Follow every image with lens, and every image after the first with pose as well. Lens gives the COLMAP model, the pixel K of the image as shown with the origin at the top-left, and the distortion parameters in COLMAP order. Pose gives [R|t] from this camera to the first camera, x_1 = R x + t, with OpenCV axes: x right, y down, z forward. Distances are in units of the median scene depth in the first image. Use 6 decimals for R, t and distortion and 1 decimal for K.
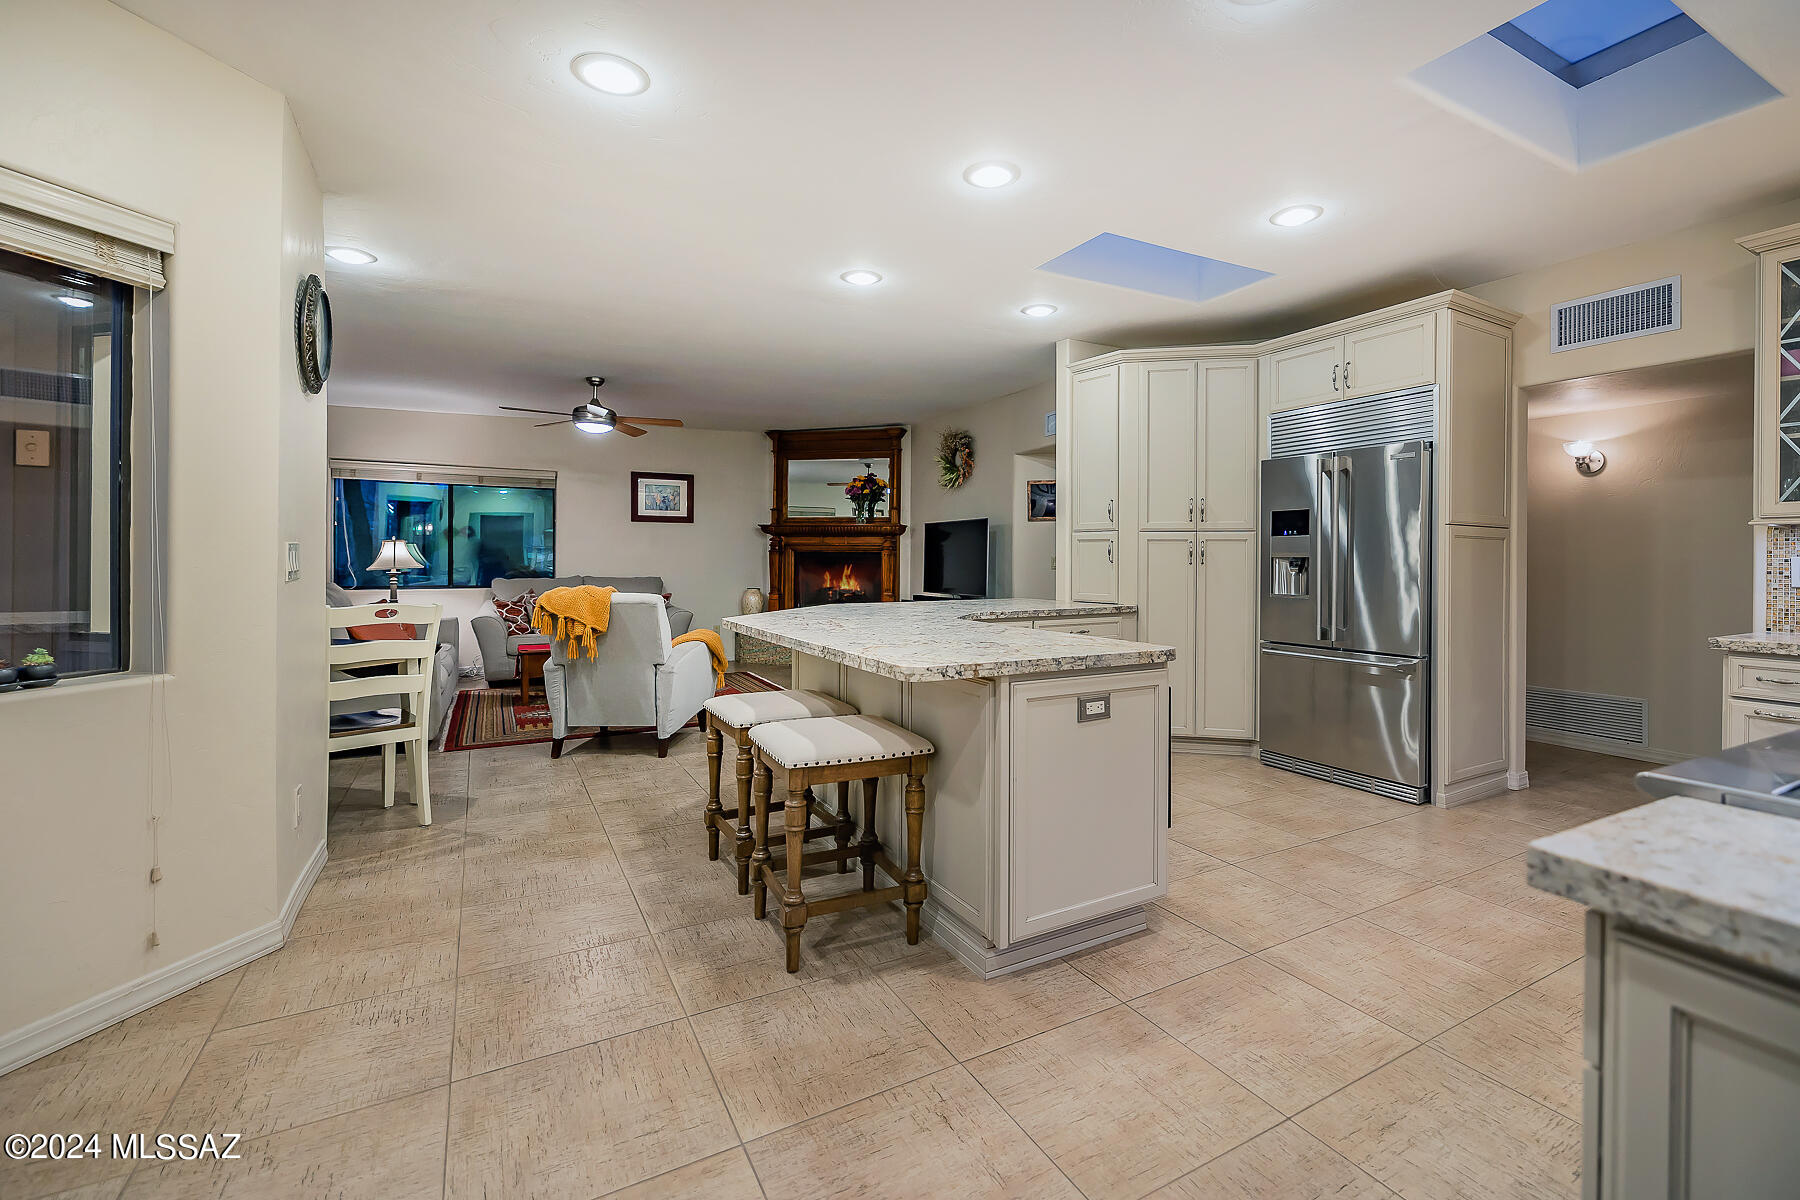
lens RADIAL K [[775.4, 0, 962.0], [0, 775.4, 550.4], [0, 0, 1]] dist [0.003208, -0.001171]
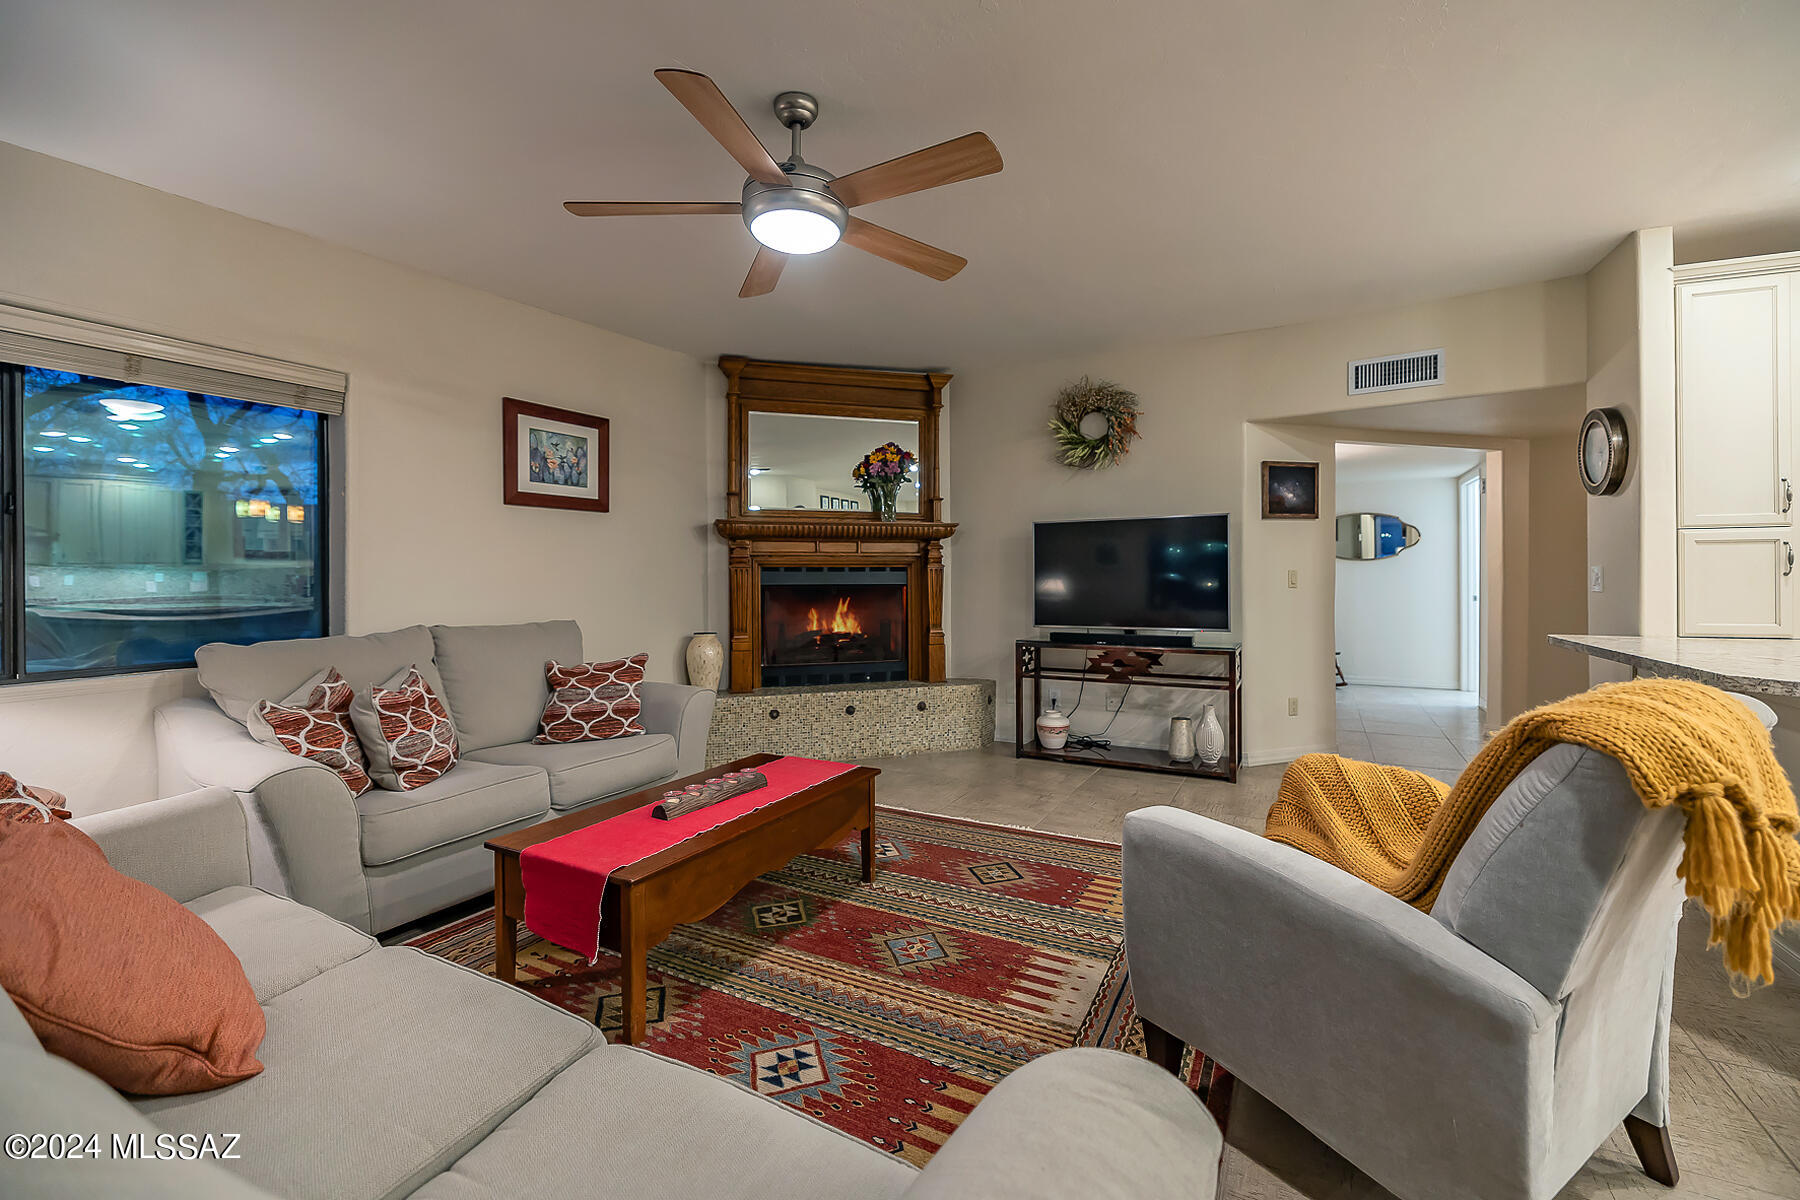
lens RADIAL K [[775.4, 0, 856.4], [0, 775.4, 586.1], [0, 0, 1]] dist [0.003208, -0.001171]
pose [[0.869000, -0.015733, 0.494563, -0.838674], [0.005437, 0.999738, 0.022251, 0.007348], [-0.494783, -0.016647, 0.868857, 0.839346]]
